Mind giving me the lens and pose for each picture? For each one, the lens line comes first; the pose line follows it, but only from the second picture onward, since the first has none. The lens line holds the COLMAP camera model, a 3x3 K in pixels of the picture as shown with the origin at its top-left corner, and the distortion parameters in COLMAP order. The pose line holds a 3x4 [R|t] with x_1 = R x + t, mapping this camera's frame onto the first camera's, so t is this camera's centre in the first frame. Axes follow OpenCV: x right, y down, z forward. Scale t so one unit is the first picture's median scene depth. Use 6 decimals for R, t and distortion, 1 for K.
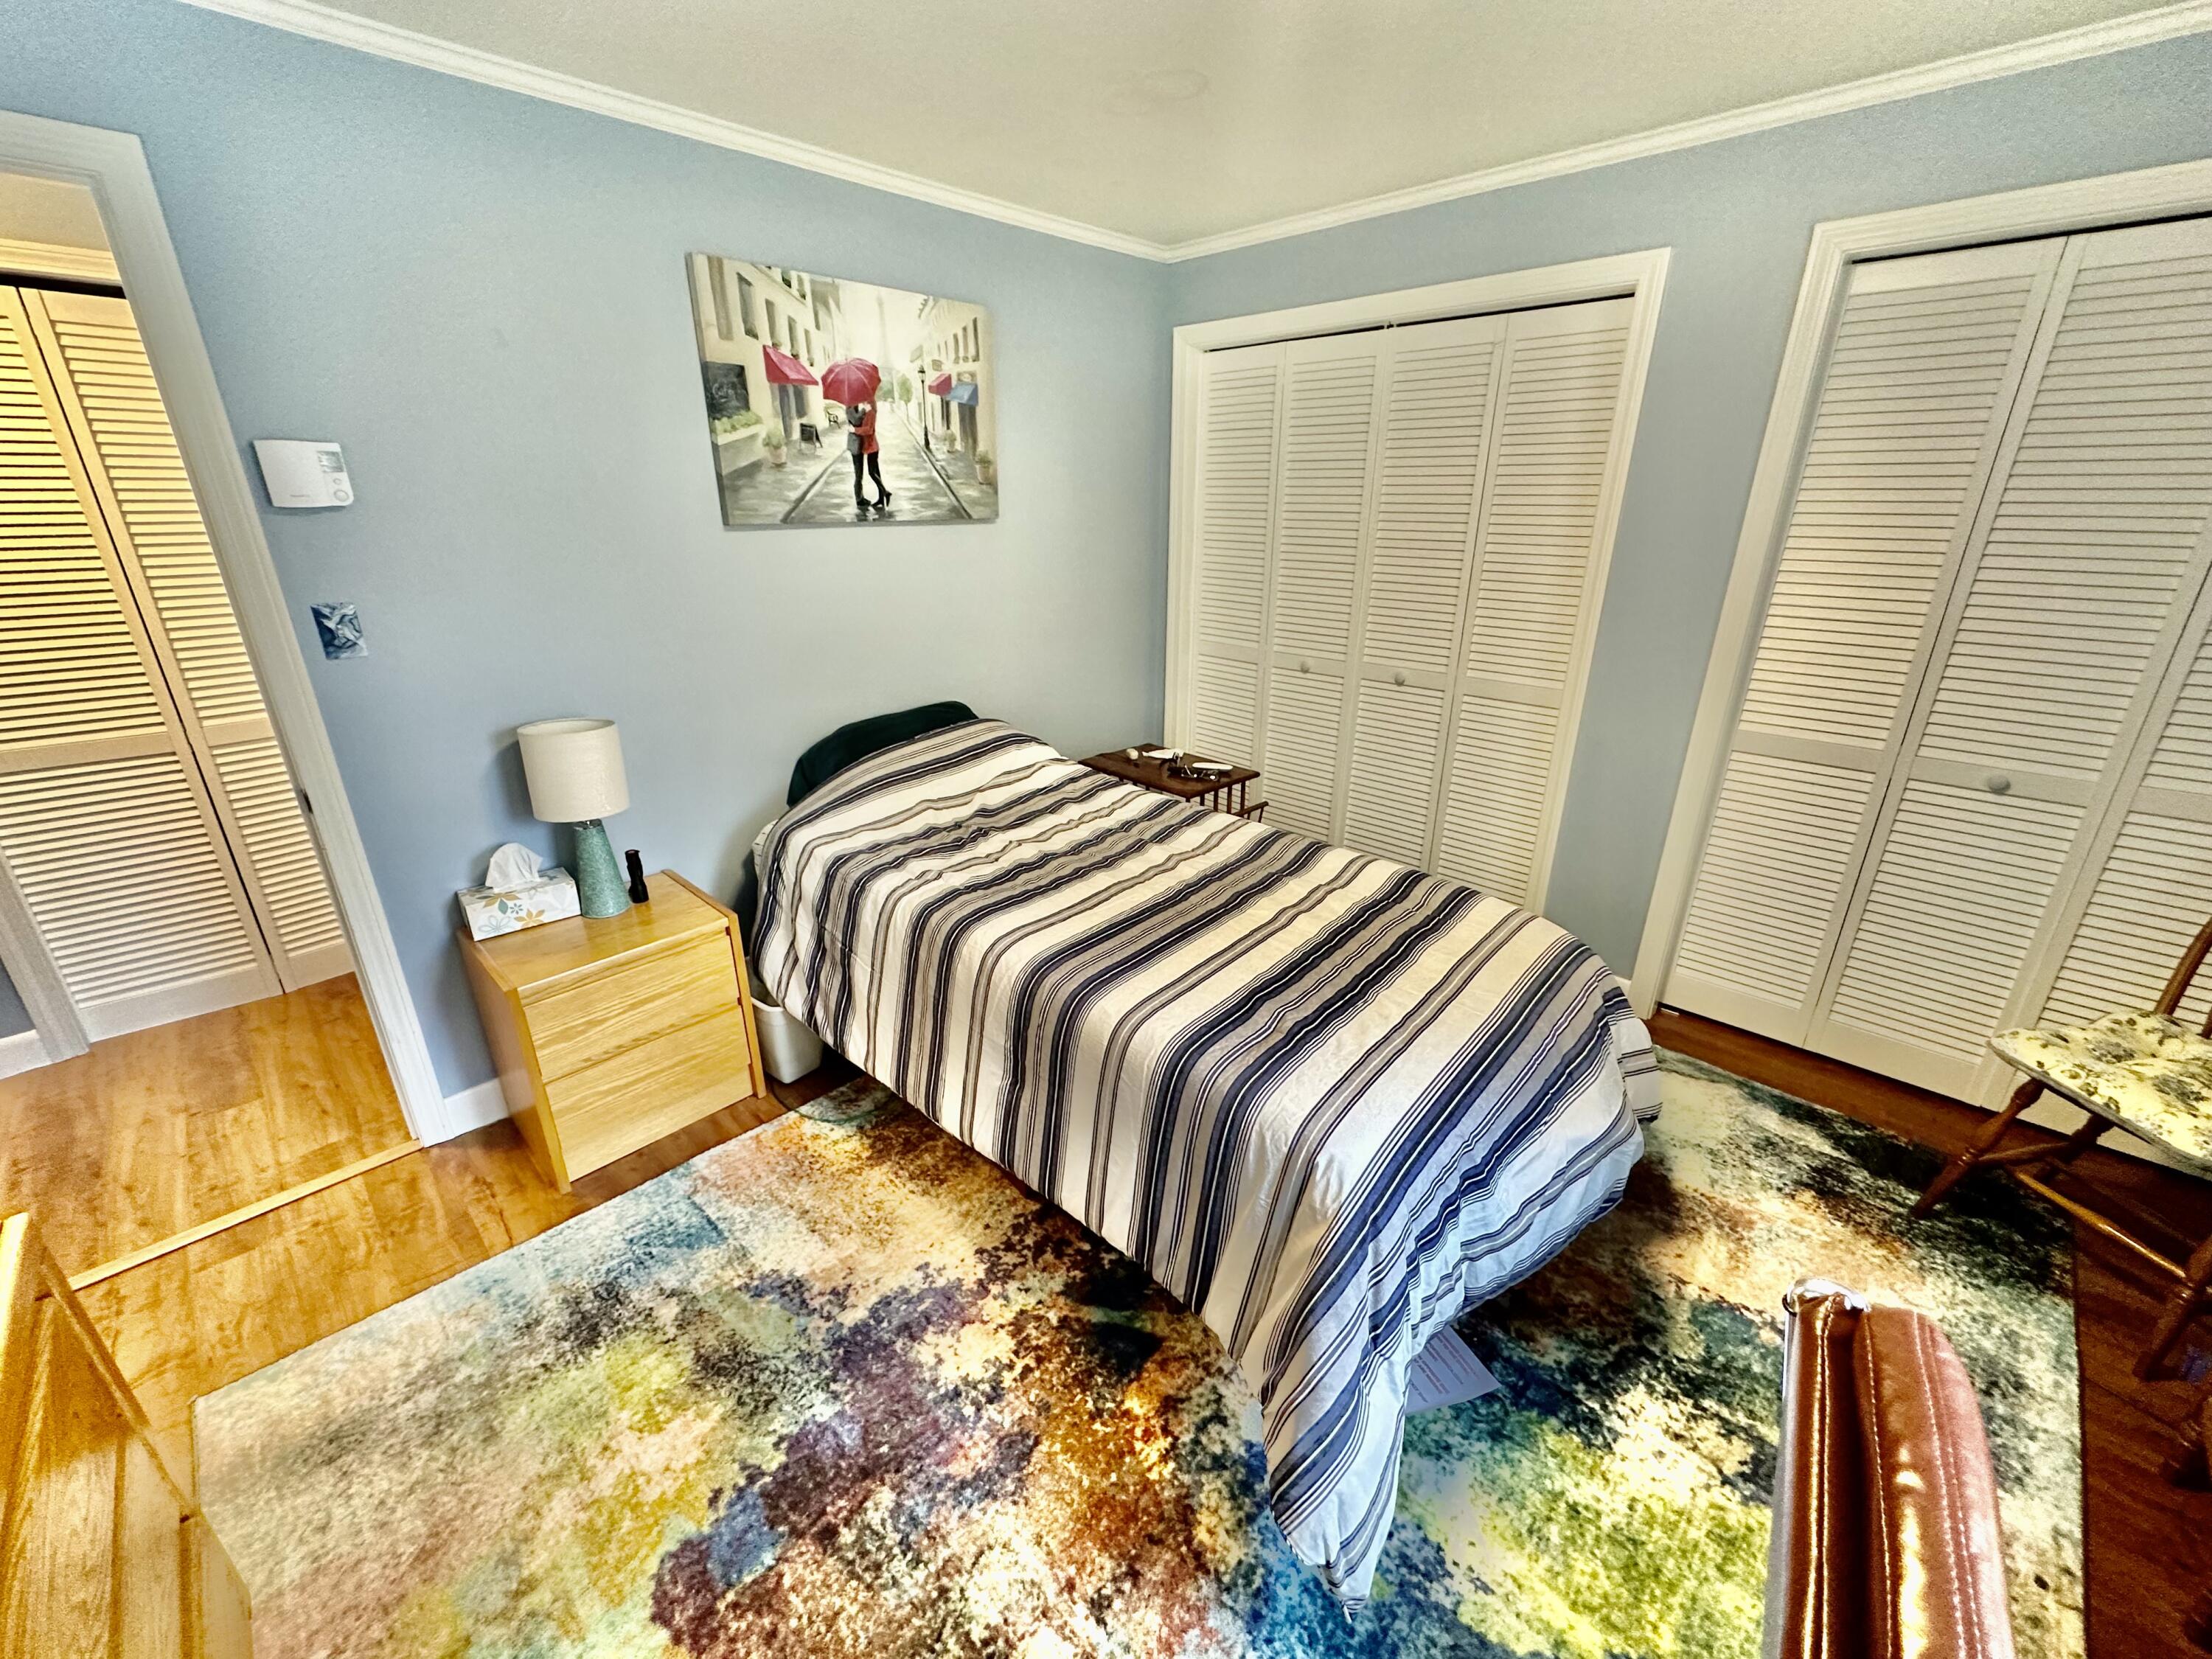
lens RADIAL K [[887.0, 0, 1095.2], [0, 887.0, 825.4], [0, 0, 1]] dist [-0.003172, -0.000155]
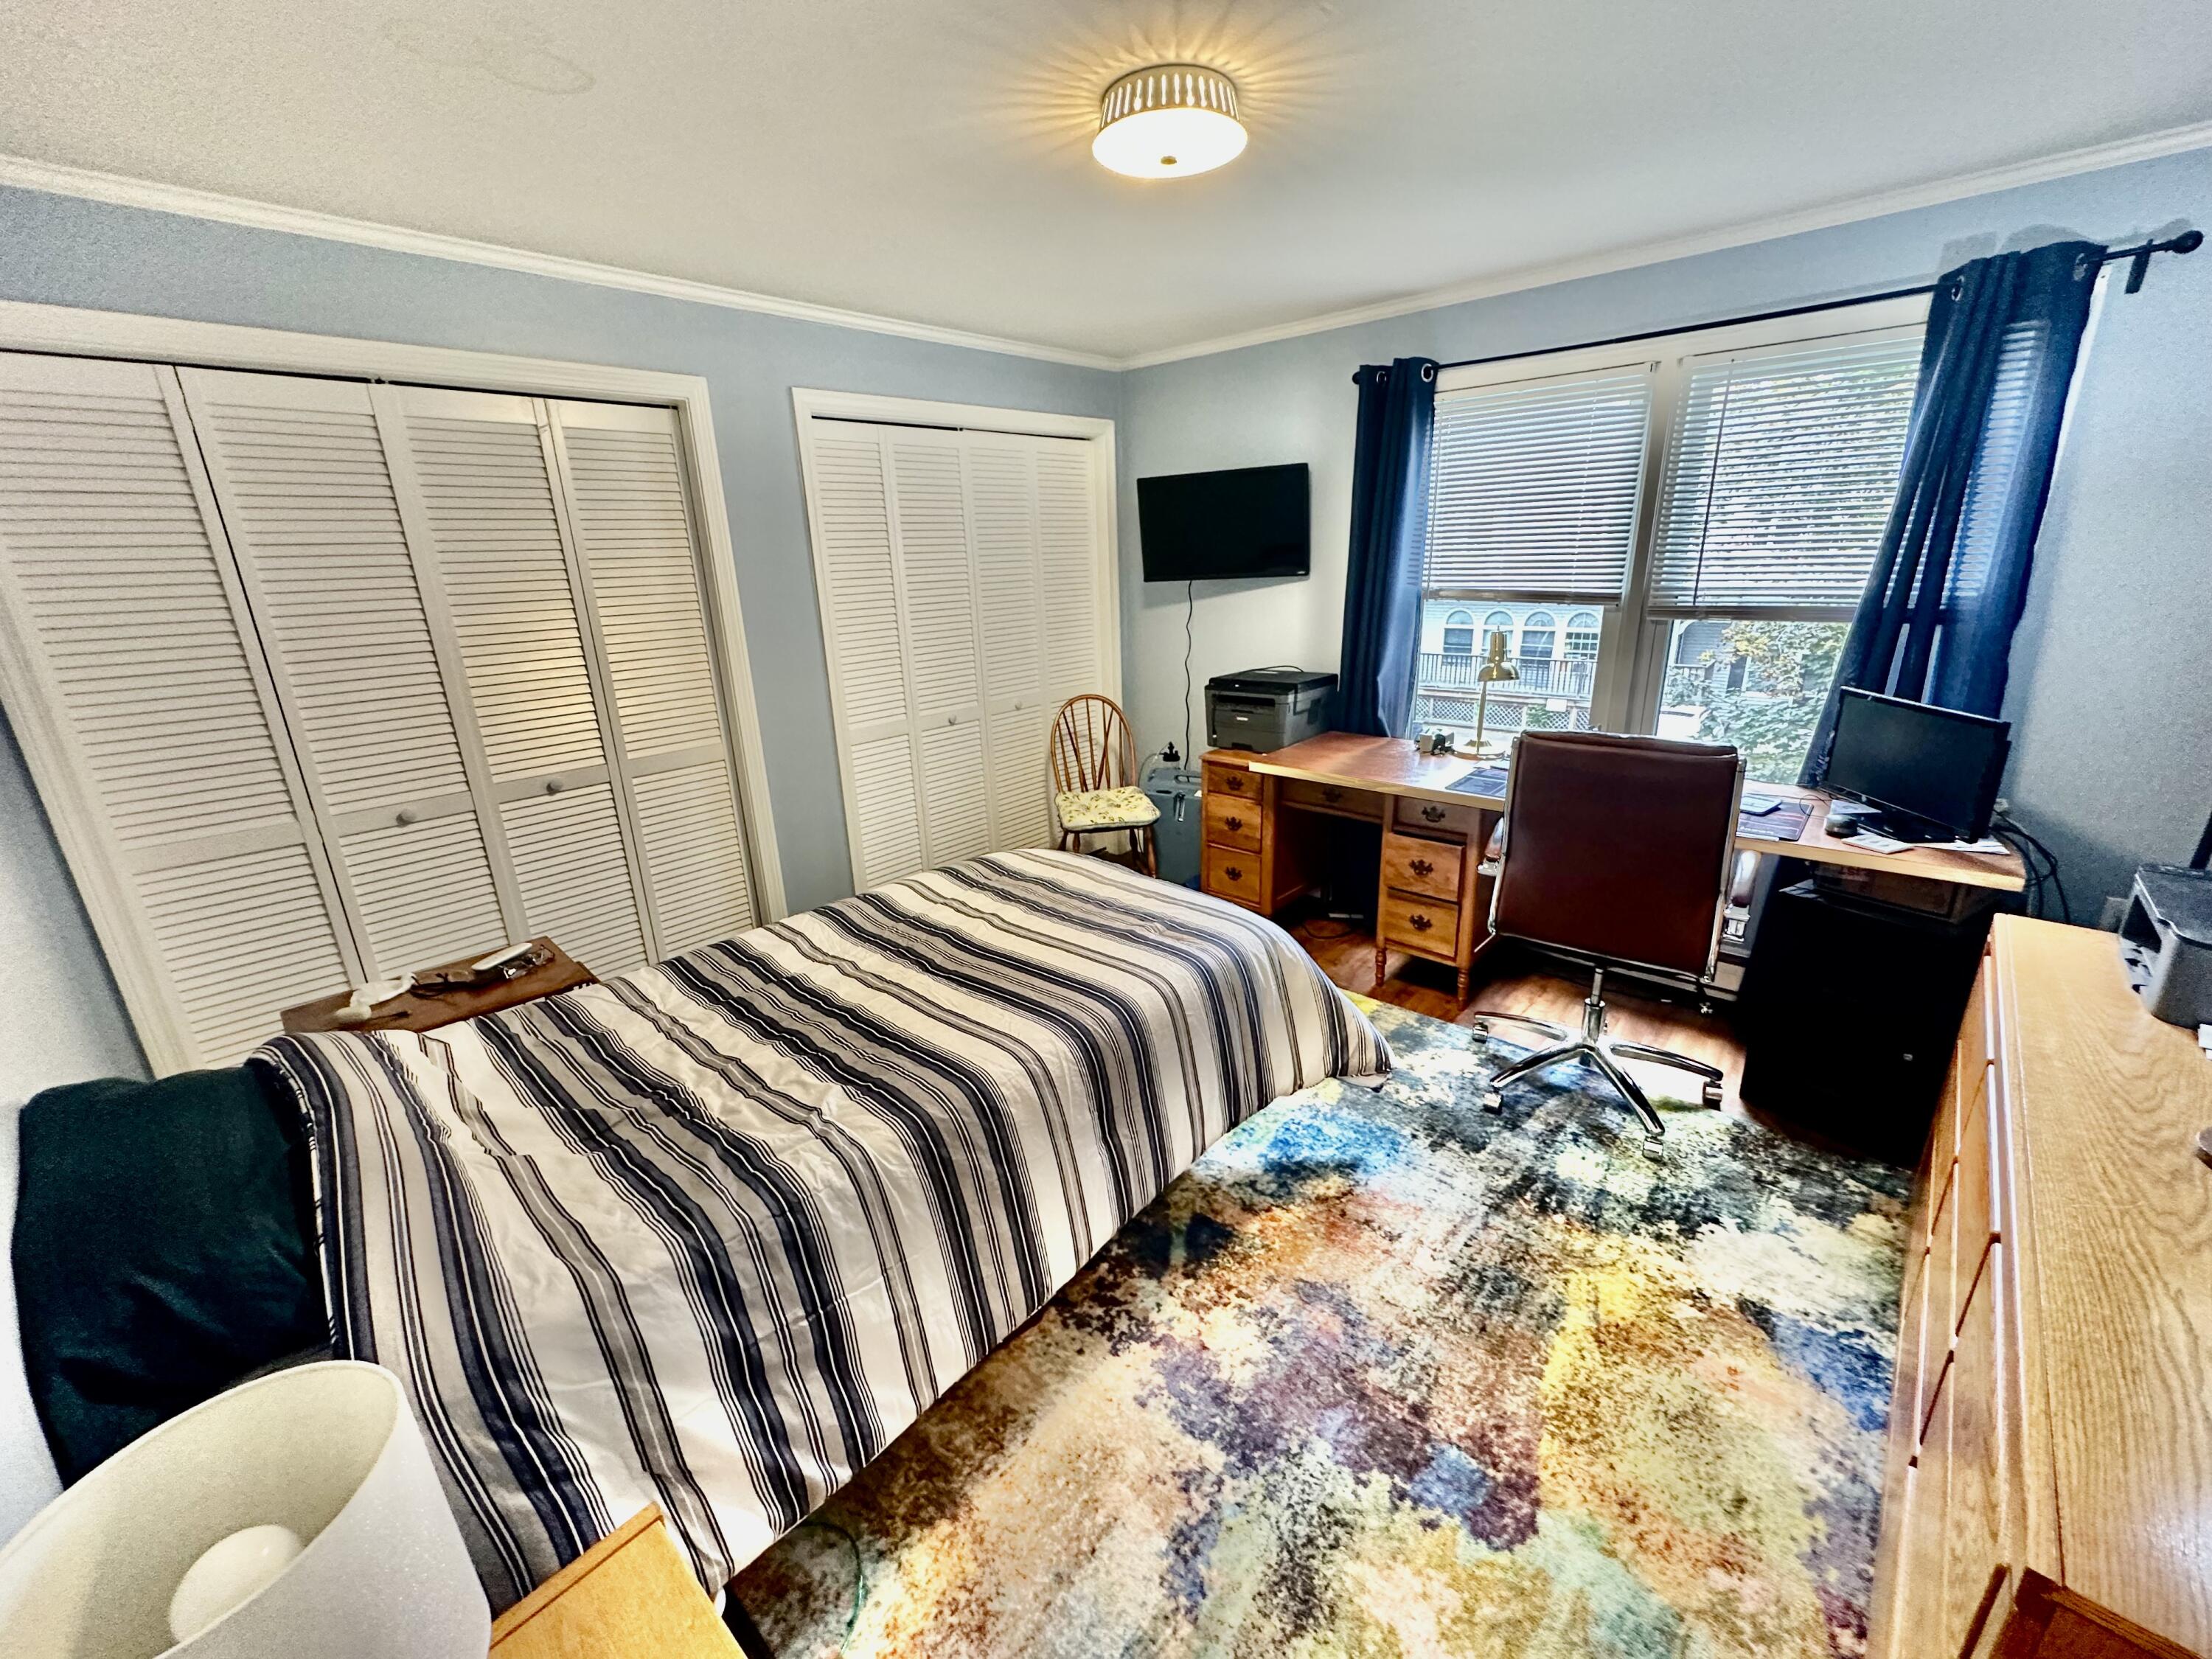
lens RADIAL K [[887.0, 0, 1097.3], [0, 887.0, 835.6], [0, 0, 1]] dist [-0.003172, -0.000155]
pose [[-0.036272, -0.305910, 0.951369, -1.017759], [0.381002, 0.875859, 0.296156, -0.342983], [-0.923862, 0.373216, 0.084783, 0.864142]]
